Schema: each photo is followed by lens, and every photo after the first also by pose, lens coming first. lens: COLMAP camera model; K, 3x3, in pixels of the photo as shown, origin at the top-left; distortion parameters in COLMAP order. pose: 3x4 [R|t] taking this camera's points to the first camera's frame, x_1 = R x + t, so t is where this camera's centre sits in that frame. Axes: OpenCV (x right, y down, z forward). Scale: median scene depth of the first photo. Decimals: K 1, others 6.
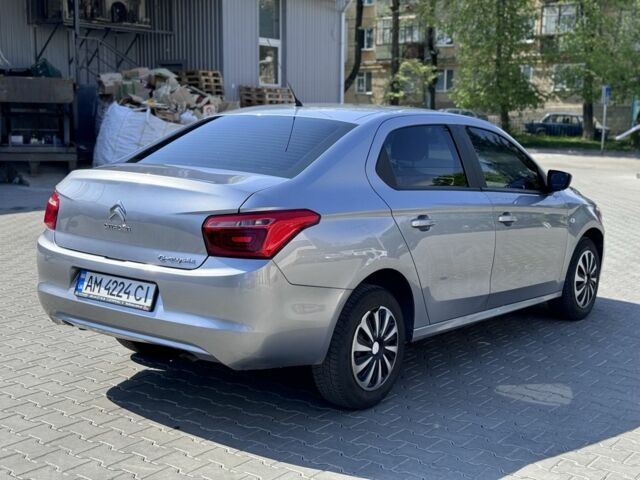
lens RADIAL K [[875.9, 0, 319.4], [0, 875.9, 239.3], [0, 0, 1]] dist [0.136305, 0.000000]
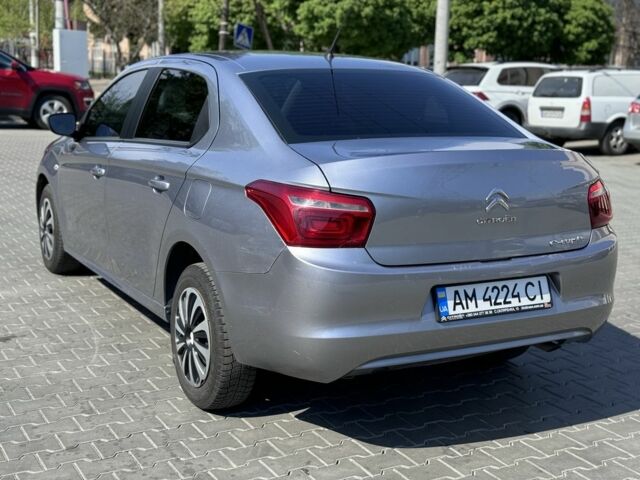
lens RADIAL K [[875.9, 0, 308.6], [0, 875.9, 226.8], [0, 0, 1]] dist [0.136305, 0.000000]
pose [[0.417116, -0.176567, 0.891537, -1.004911], [0.112343, 0.983441, 0.142207, -0.139050], [-0.901883, 0.040842, 0.430045, 0.803645]]
